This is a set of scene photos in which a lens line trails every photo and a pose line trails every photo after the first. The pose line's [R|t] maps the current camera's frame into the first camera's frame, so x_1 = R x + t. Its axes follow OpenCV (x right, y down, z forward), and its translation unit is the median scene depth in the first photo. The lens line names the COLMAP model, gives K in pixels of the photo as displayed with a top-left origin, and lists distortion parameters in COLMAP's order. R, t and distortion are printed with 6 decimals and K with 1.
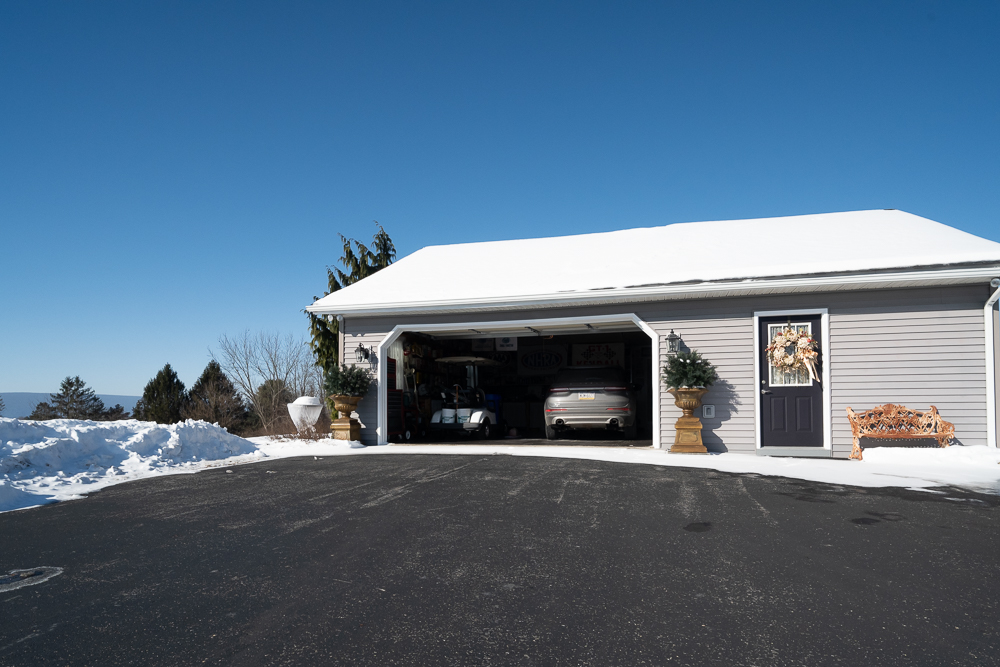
lens RADIAL K [[501.8, 0, 500.0], [0, 501.8, 333.5], [0, 0, 1]] dist [-0.014275, -0.000636]
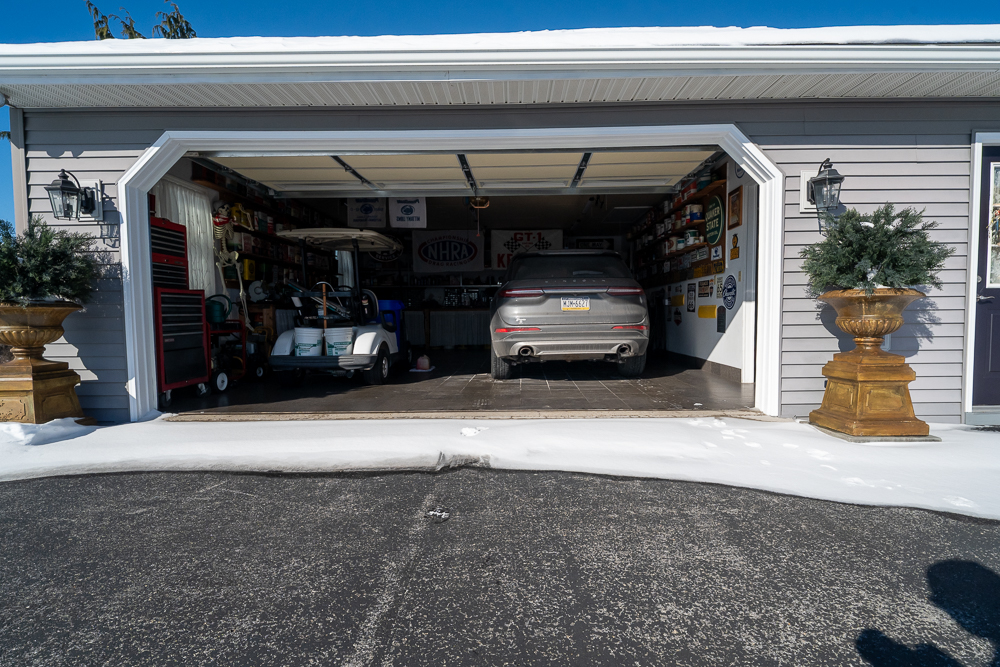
lens RADIAL K [[501.8, 0, 500.0], [0, 501.8, 333.5], [0, 0, 1]] dist [-0.014275, -0.000636]
pose [[0.966870, -0.013545, 0.254909, -0.046382], [-0.034452, 0.982530, 0.182888, 0.059404], [-0.252933, -0.185611, 0.949512, 0.498655]]
